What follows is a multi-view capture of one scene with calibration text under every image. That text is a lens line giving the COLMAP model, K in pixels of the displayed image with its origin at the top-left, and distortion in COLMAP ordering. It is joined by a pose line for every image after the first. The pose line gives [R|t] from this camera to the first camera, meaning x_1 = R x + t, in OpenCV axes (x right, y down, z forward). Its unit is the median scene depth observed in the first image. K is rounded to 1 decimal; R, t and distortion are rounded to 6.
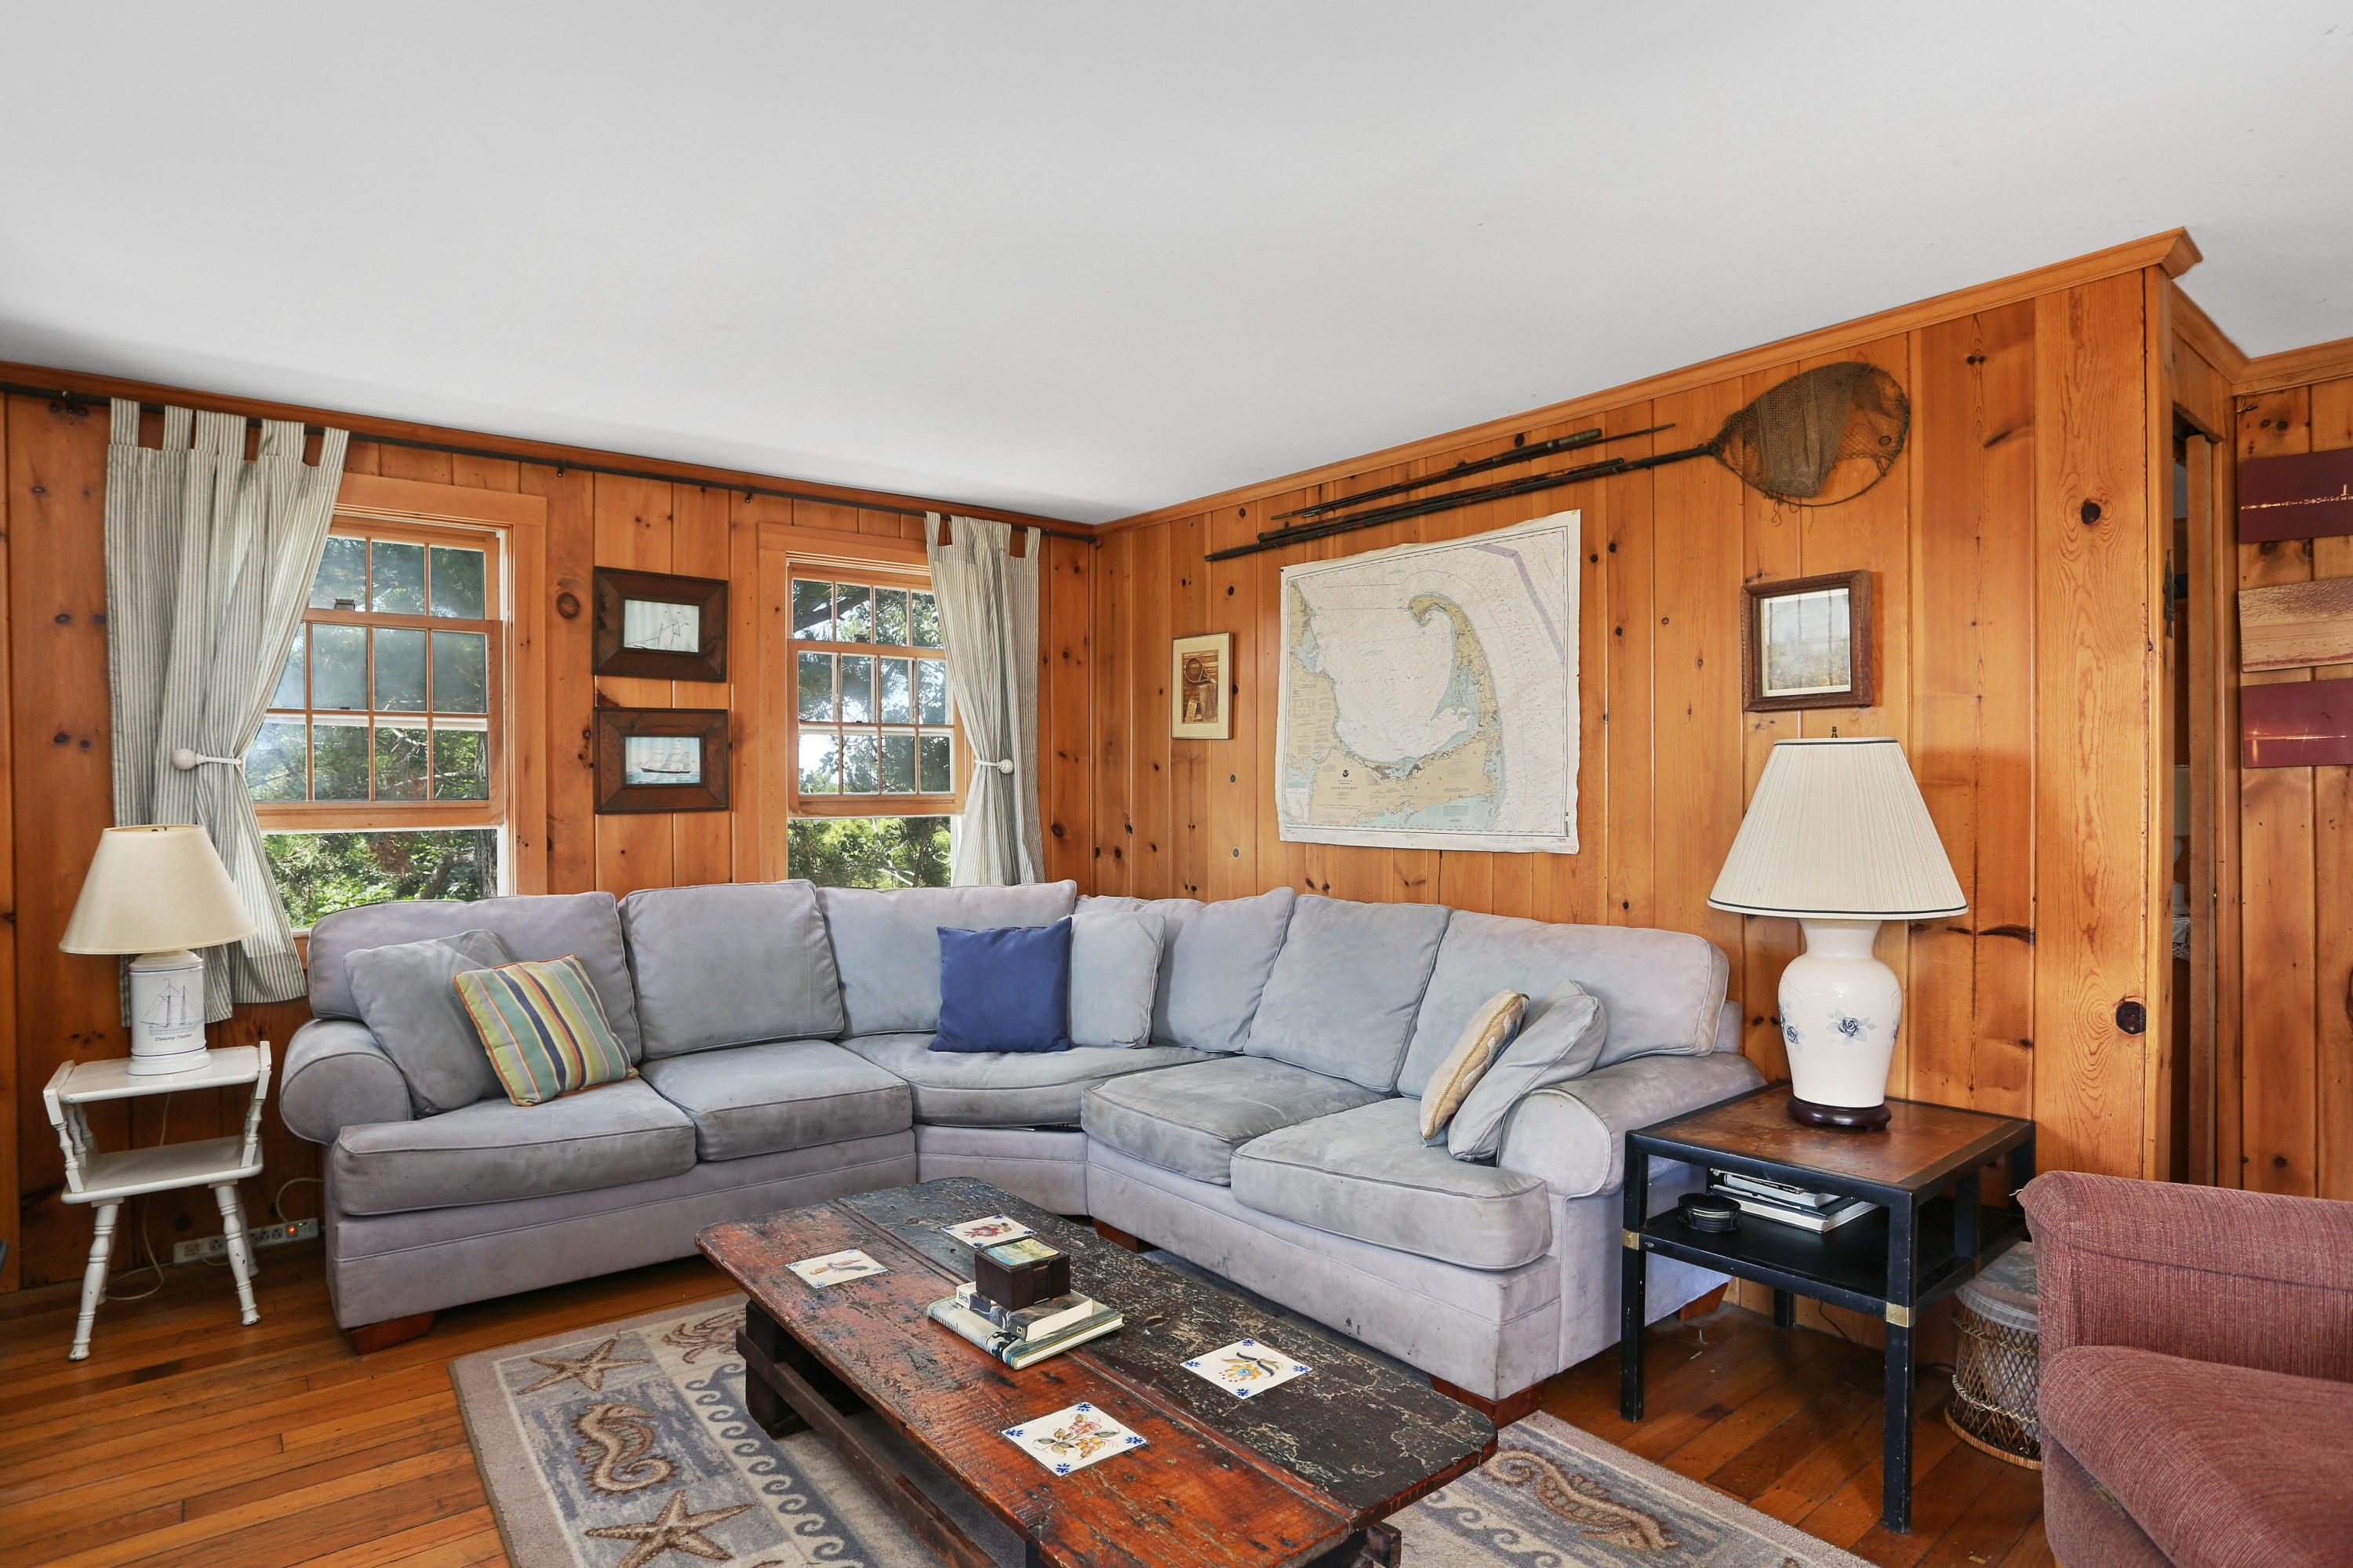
lens RADIAL K [[1241.7, 0, 1178.2], [0, 1241.7, 793.4], [0, 0, 1]] dist [-0.082604, 0.040910]
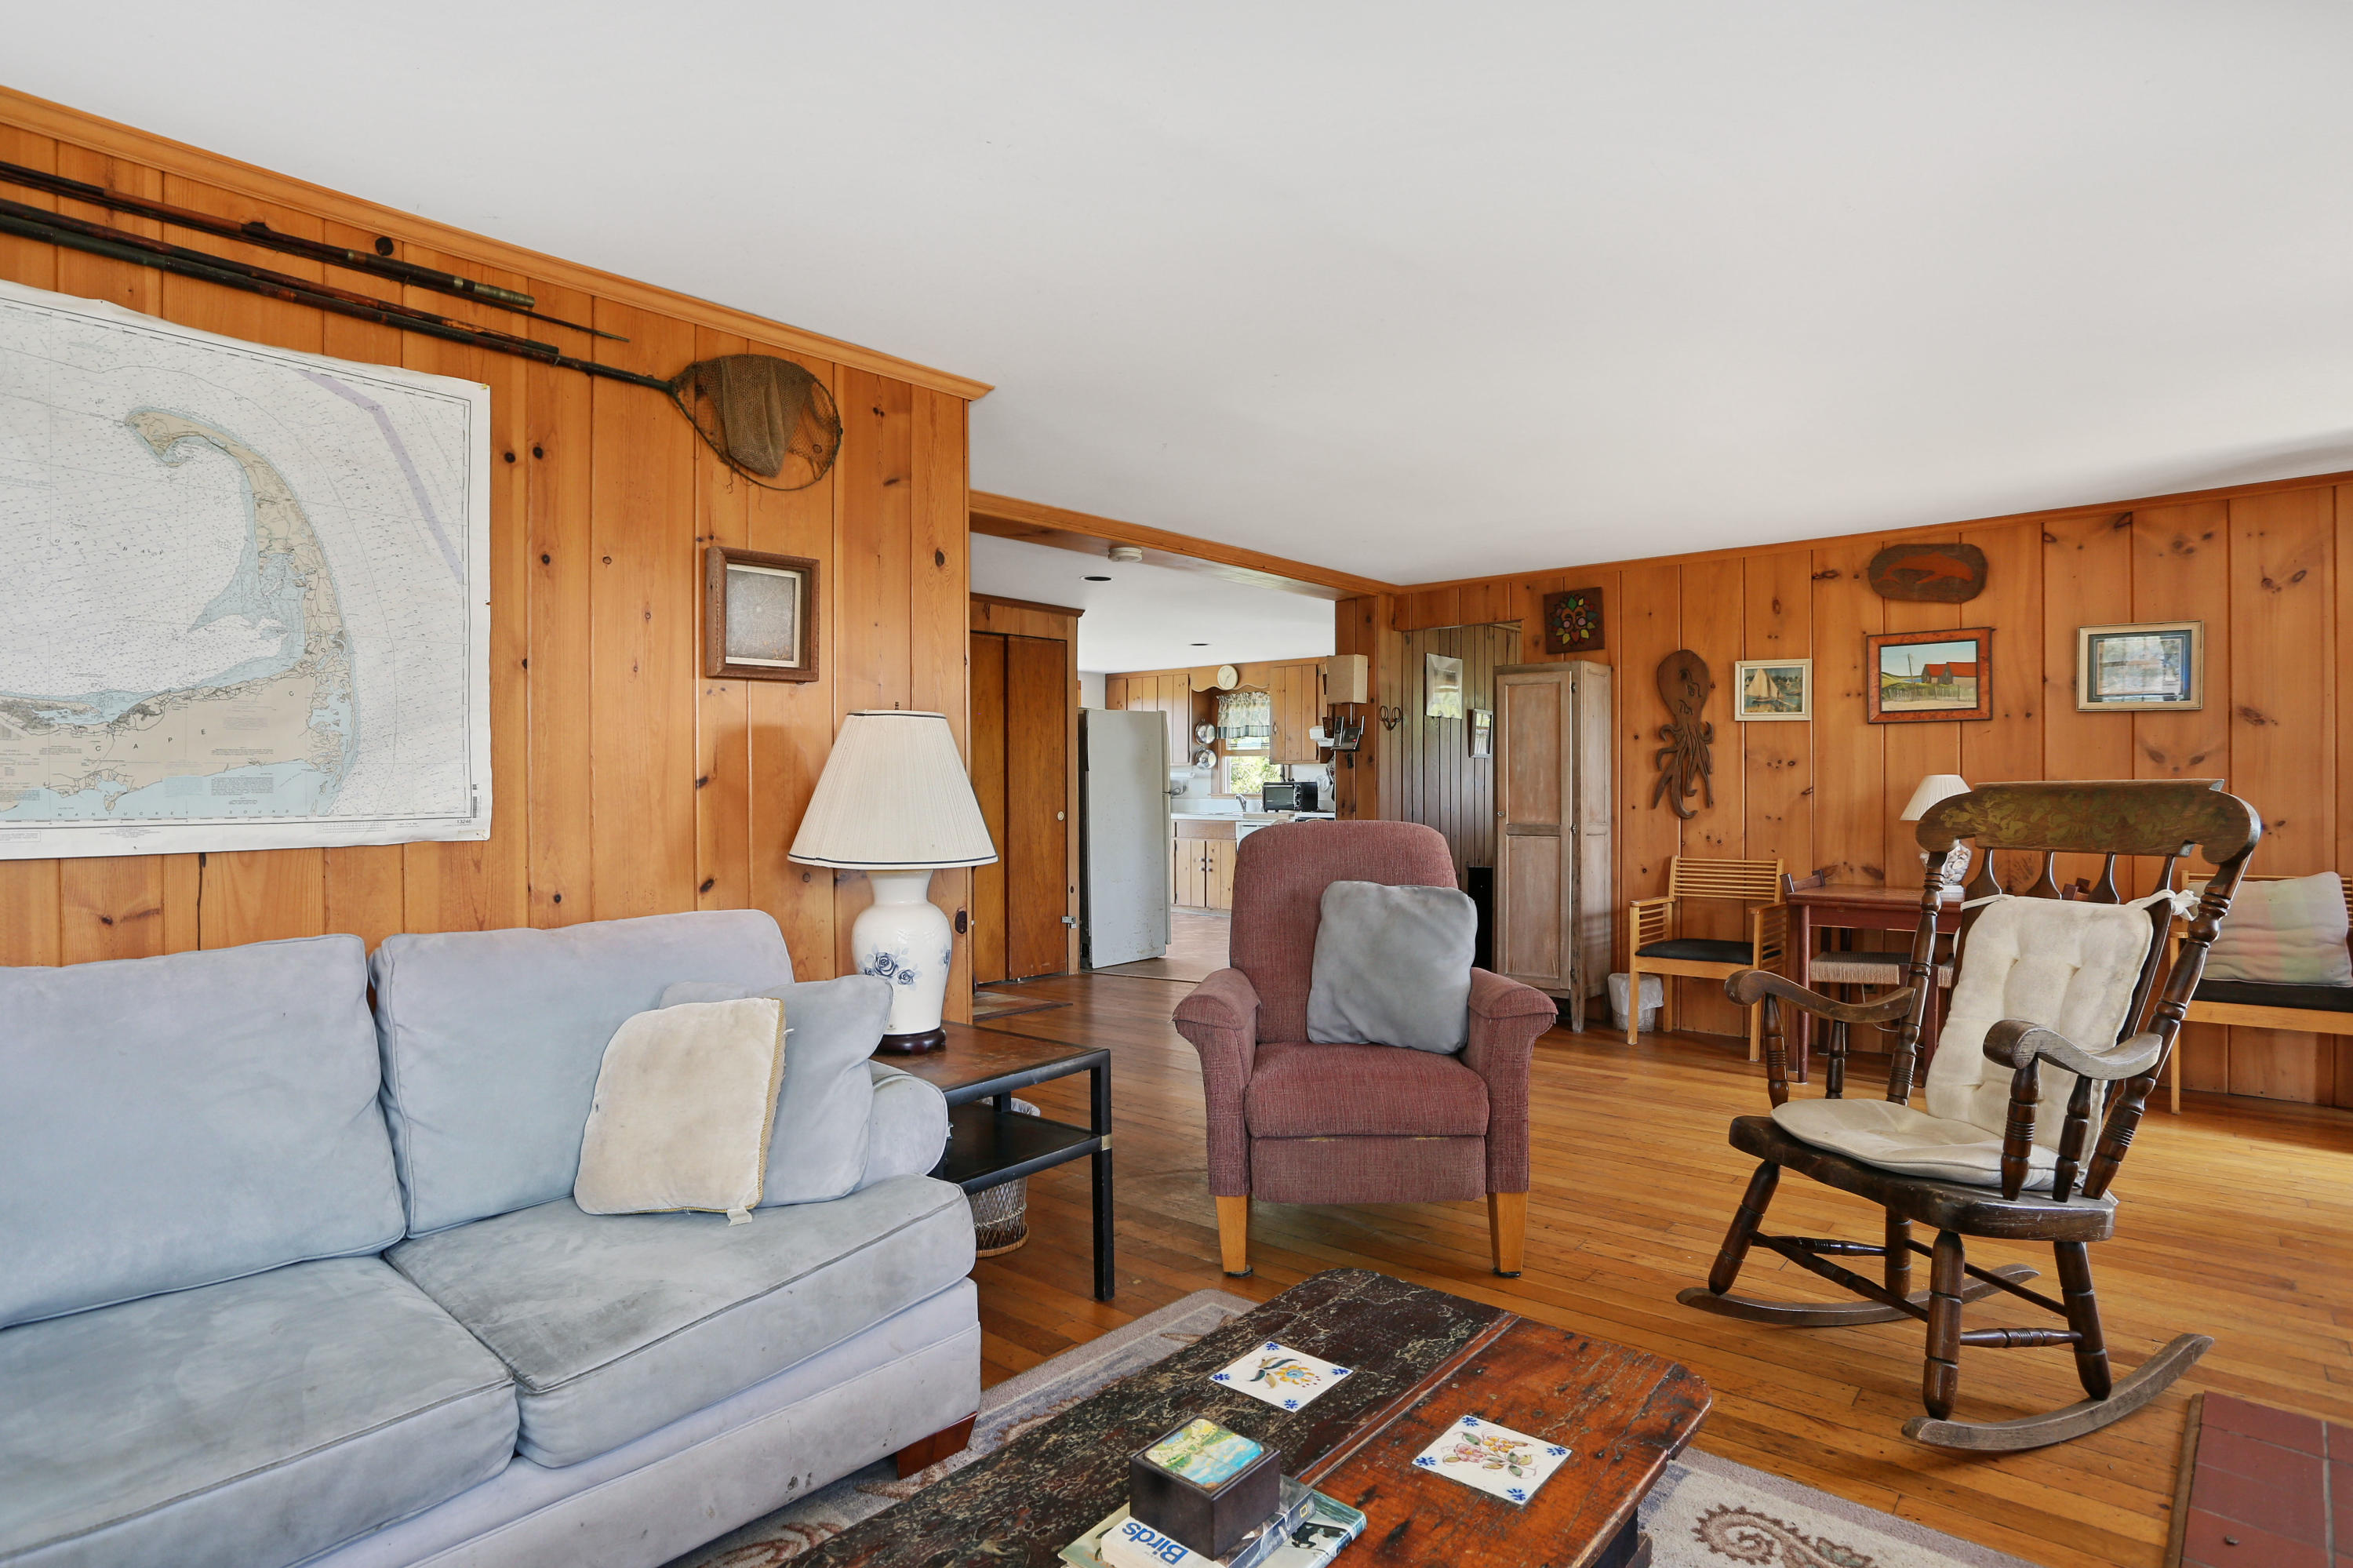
lens RADIAL K [[1210.7, 0, 1172.1], [0, 1210.7, 782.7], [0, 0, 1]] dist [-0.082180, 0.034594]
pose [[-0.179688, 0.001508, 0.983722, -0.477416], [0.006791, 0.999977, -0.000293, 0.017566], [-0.983700, 0.006628, -0.179694, 0.737989]]
